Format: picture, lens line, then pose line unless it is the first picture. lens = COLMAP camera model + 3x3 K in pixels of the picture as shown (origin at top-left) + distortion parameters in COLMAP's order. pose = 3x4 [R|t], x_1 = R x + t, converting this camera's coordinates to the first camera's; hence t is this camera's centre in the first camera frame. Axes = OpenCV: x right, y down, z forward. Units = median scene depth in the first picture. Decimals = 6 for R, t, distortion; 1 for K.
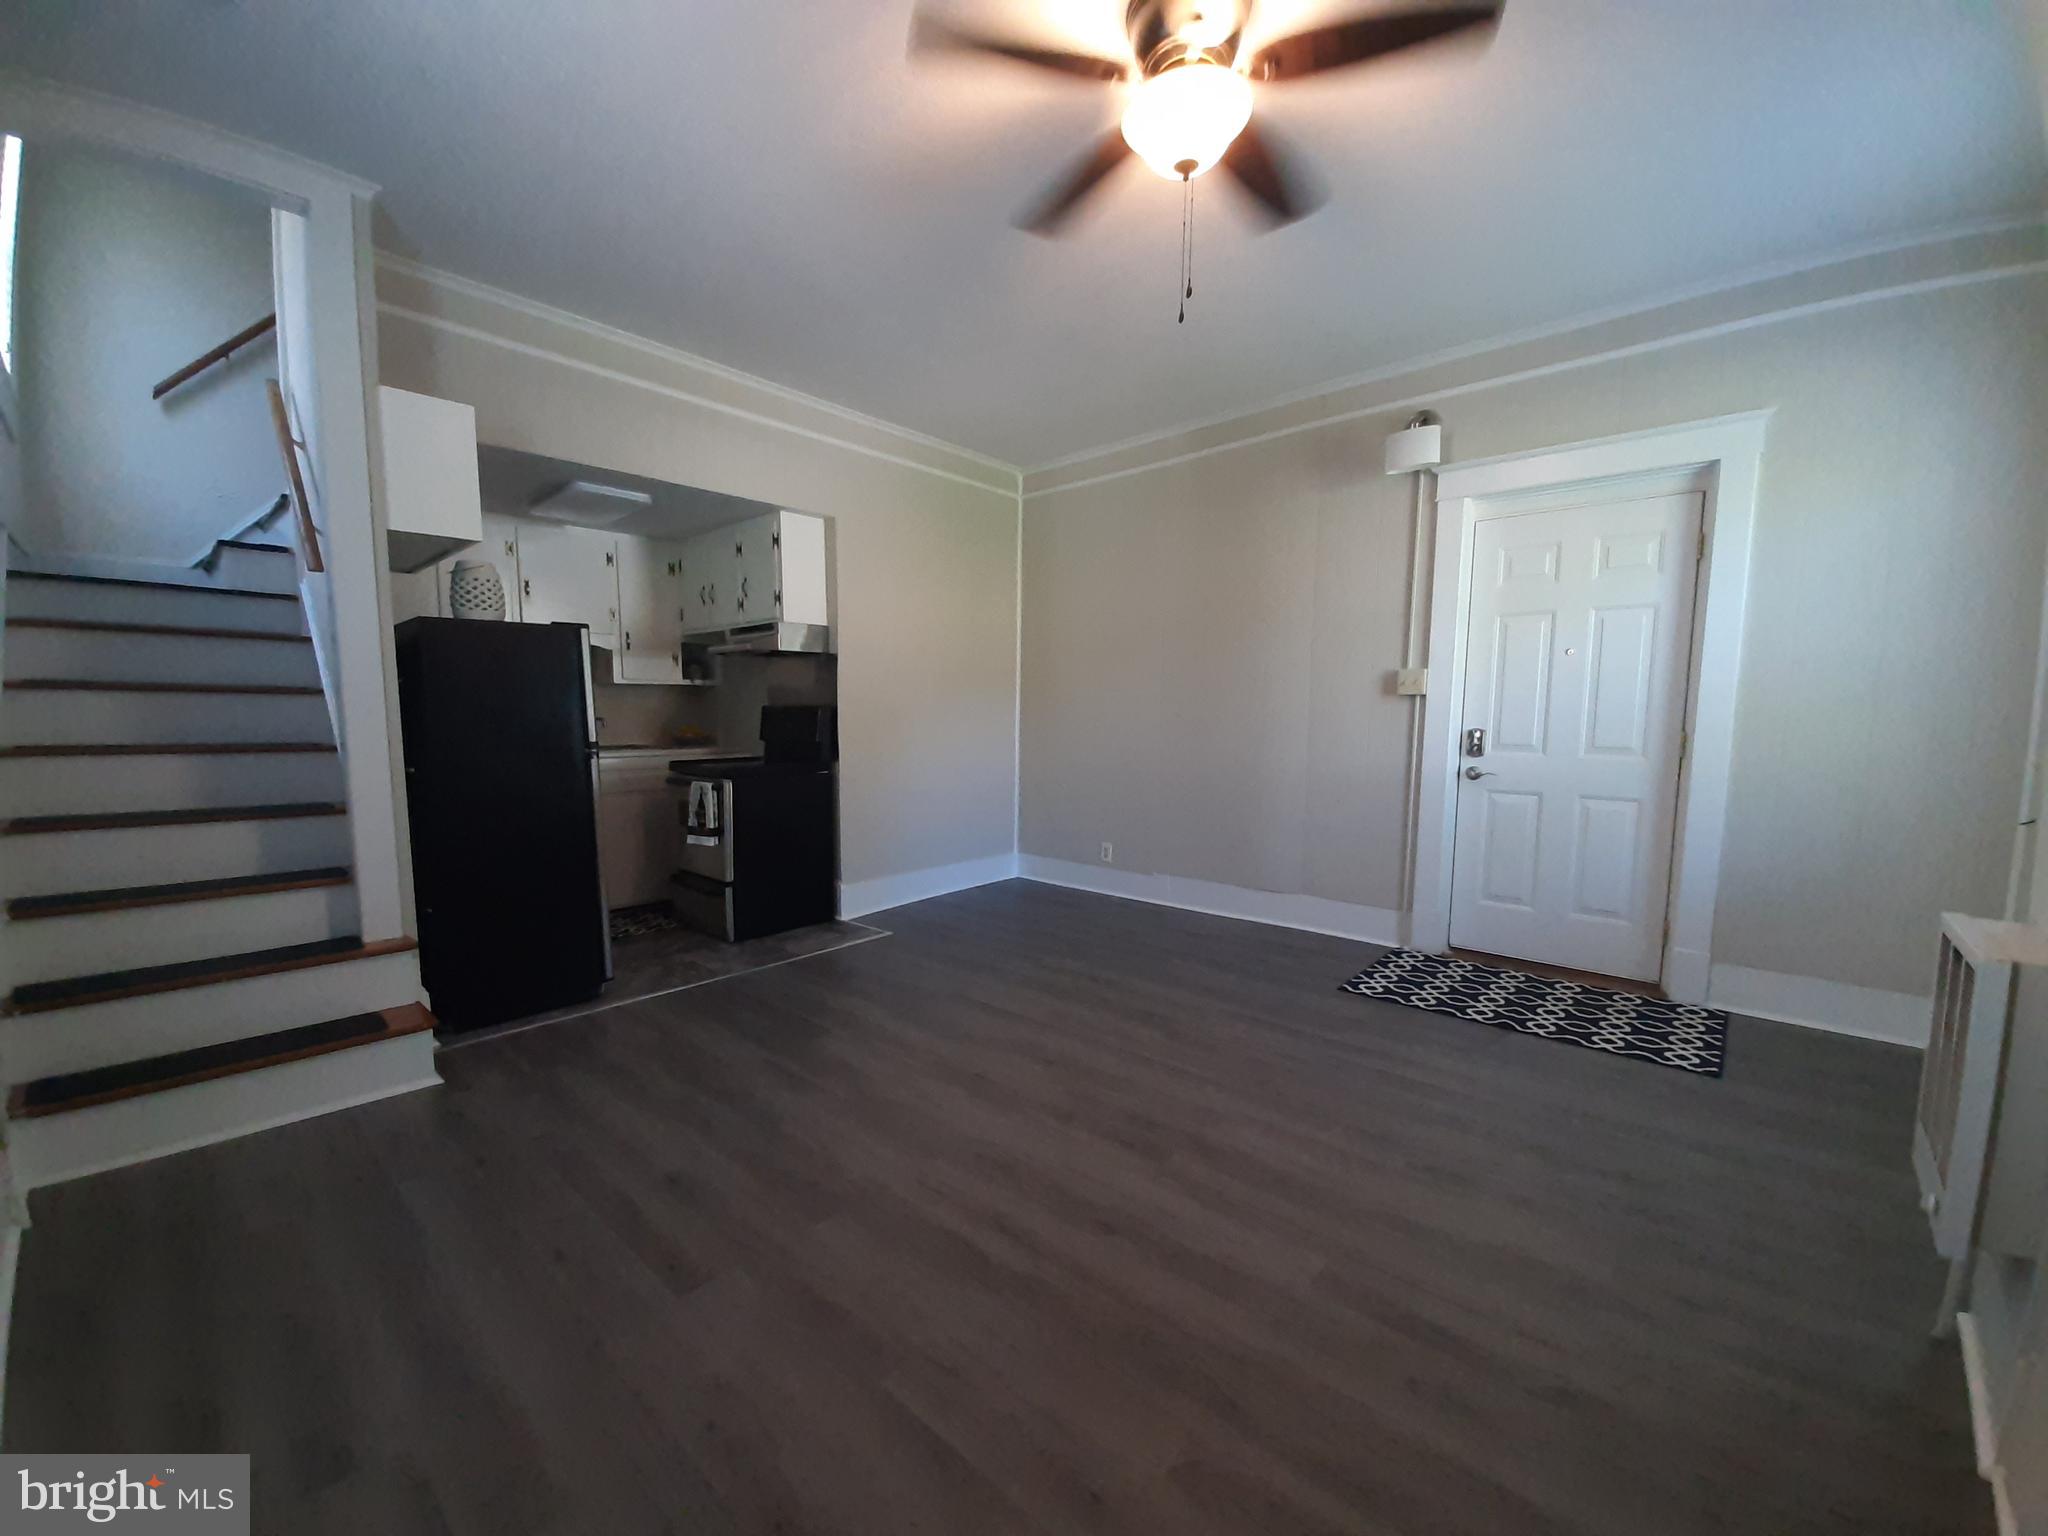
lens RADIAL K [[799.7, 0, 1014.4], [0, 799.7, 793.5], [0, 0, 1]] dist [0.001136, -0.005778]
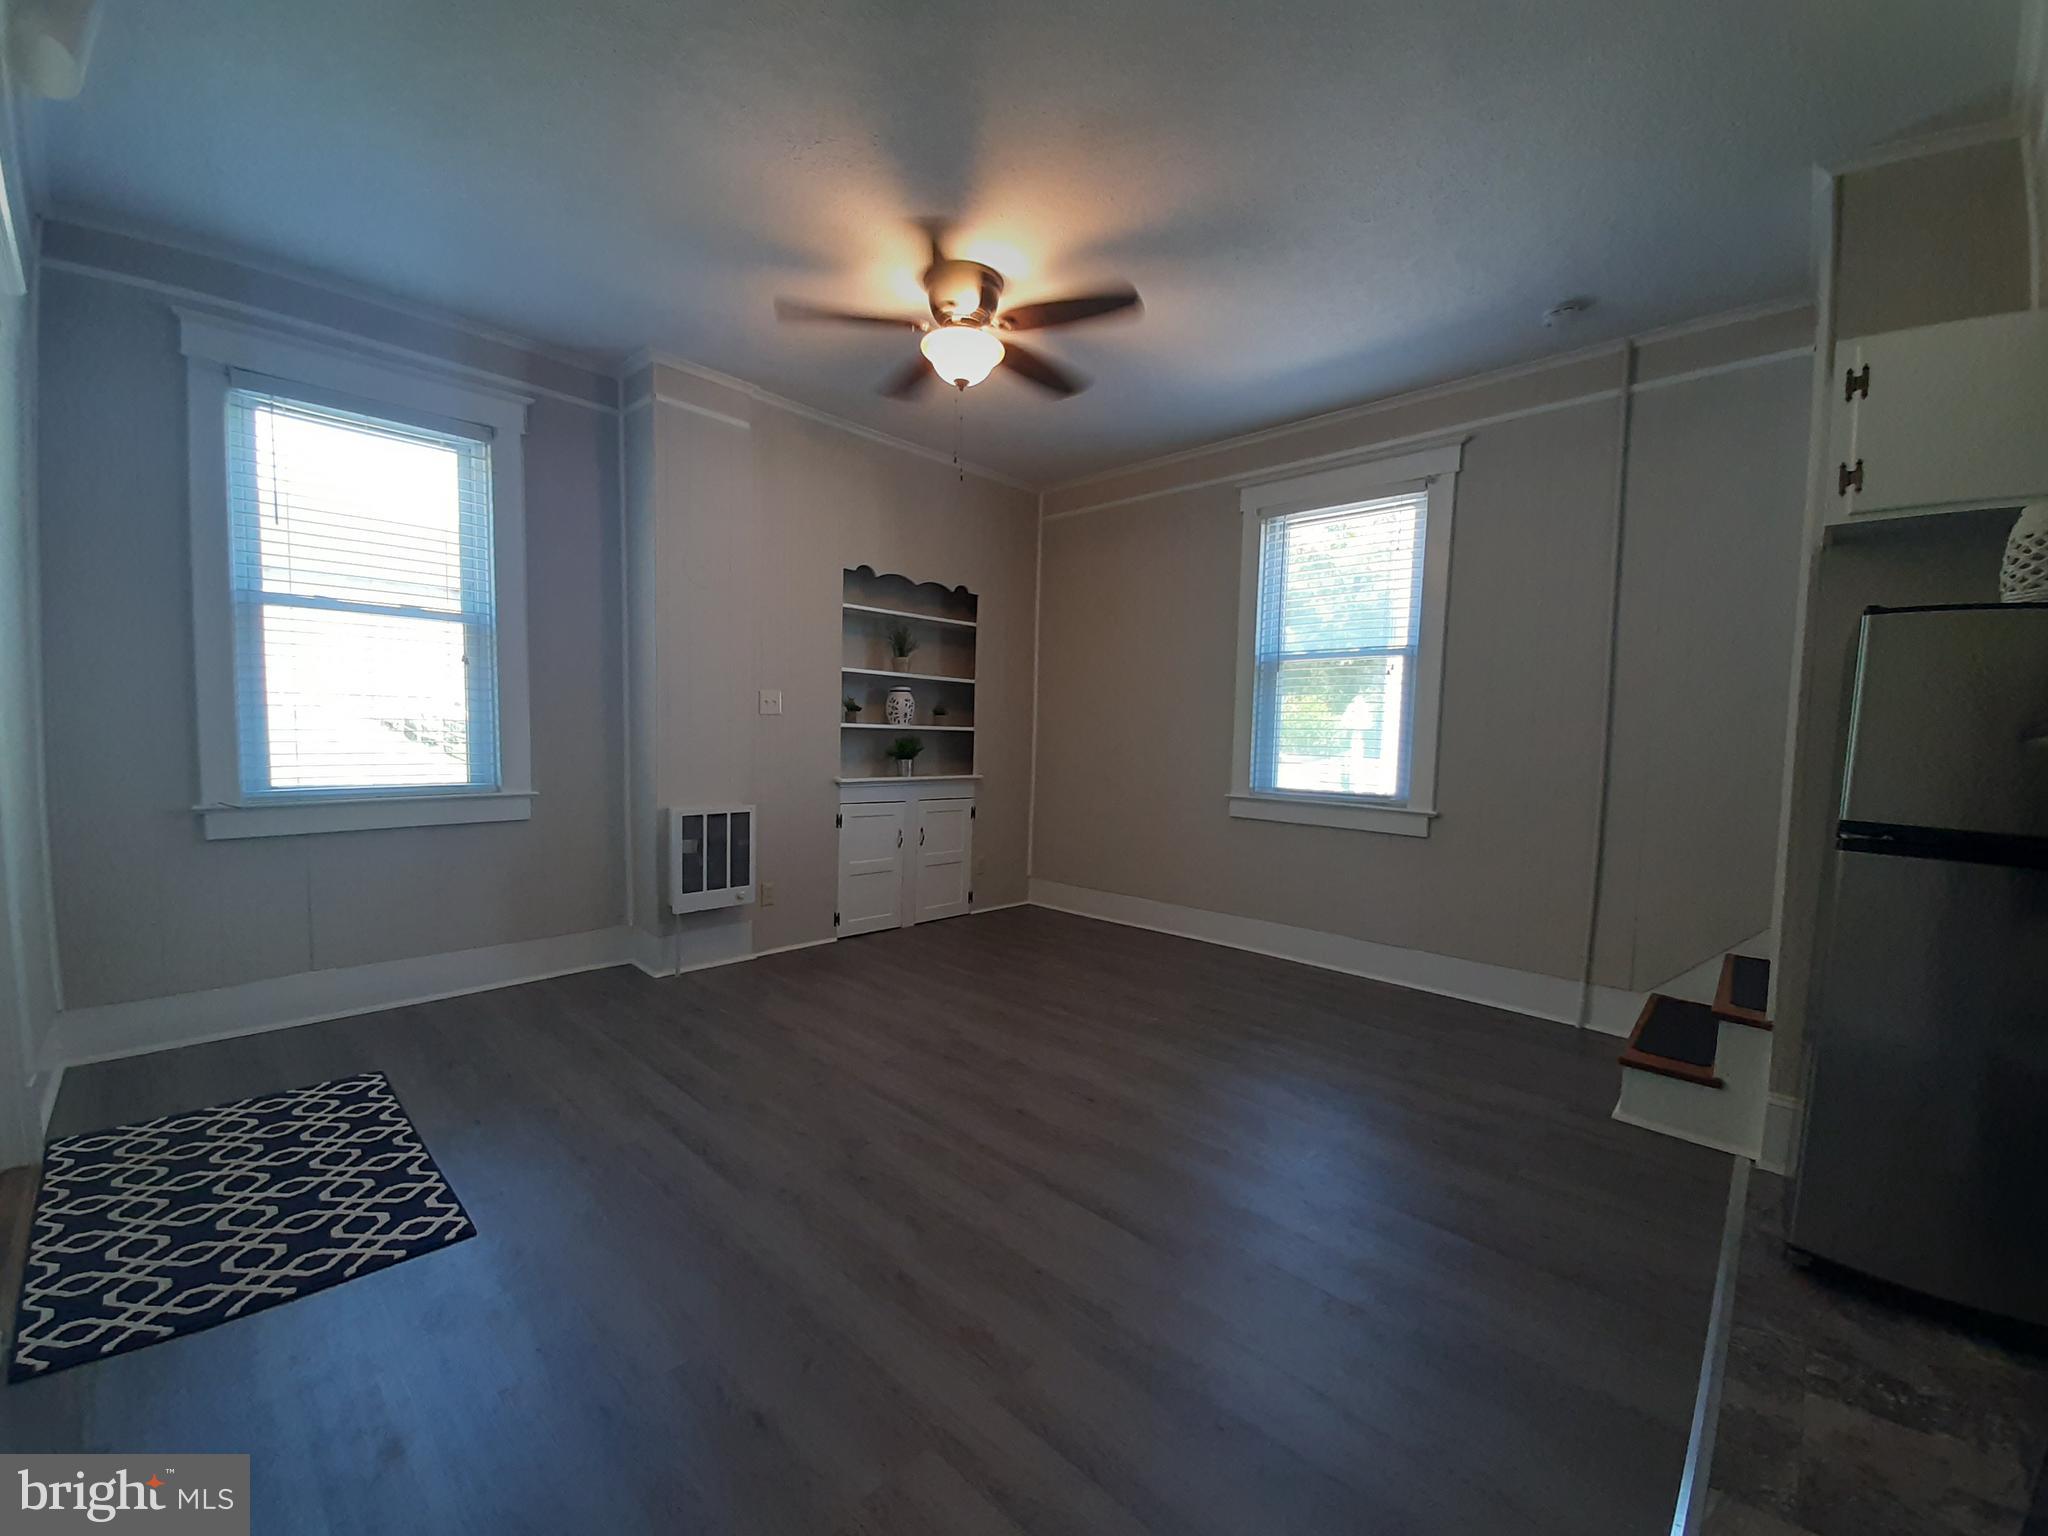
lens RADIAL K [[803.8, 0, 1005.7], [0, 803.8, 788.0], [0, 0, 1]] dist [0.024172, -0.020482]
pose [[-0.998989, -0.028741, 0.034574, 0.029966], [-0.022375, 0.984816, 0.172152, -0.153586], [-0.038997, 0.171205, -0.984463, 1.421799]]
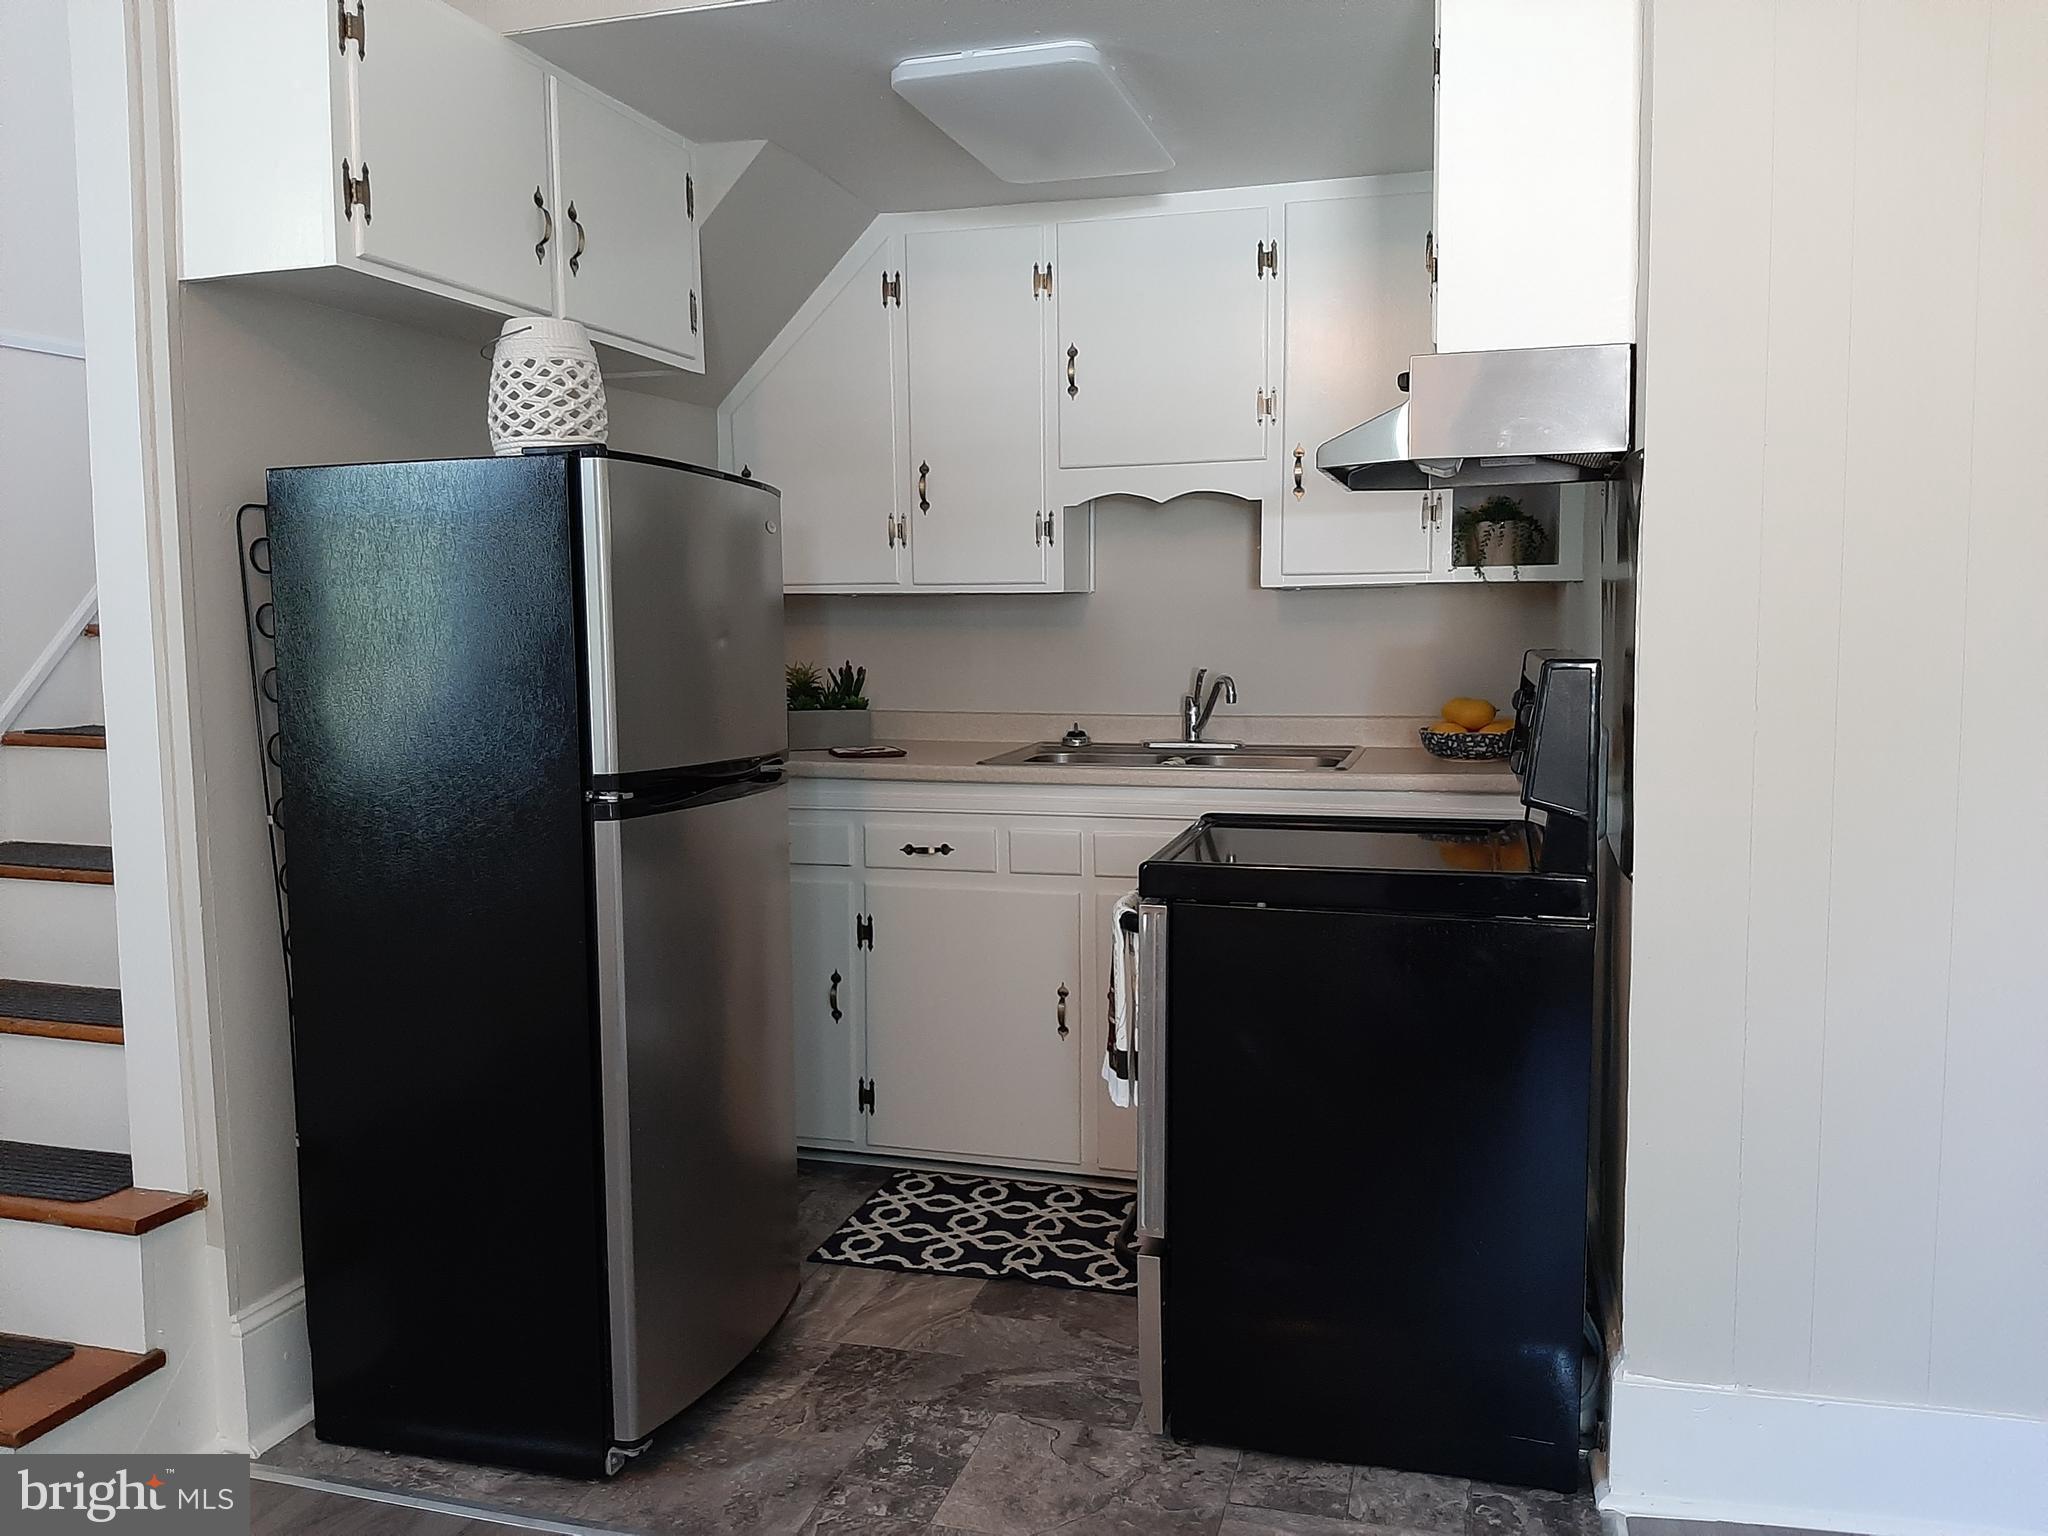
lens RADIAL K [[1577.1, 0, 1020.0], [0, 1577.1, 745.5], [0, 0, 1]] dist [0.106651, -0.211946]
pose [[0.451077, 0.065611, -0.890070, 0.171412], [-0.083765, 0.996004, 0.030968, -0.104007], [0.888546, 0.060588, 0.454770, 0.764108]]
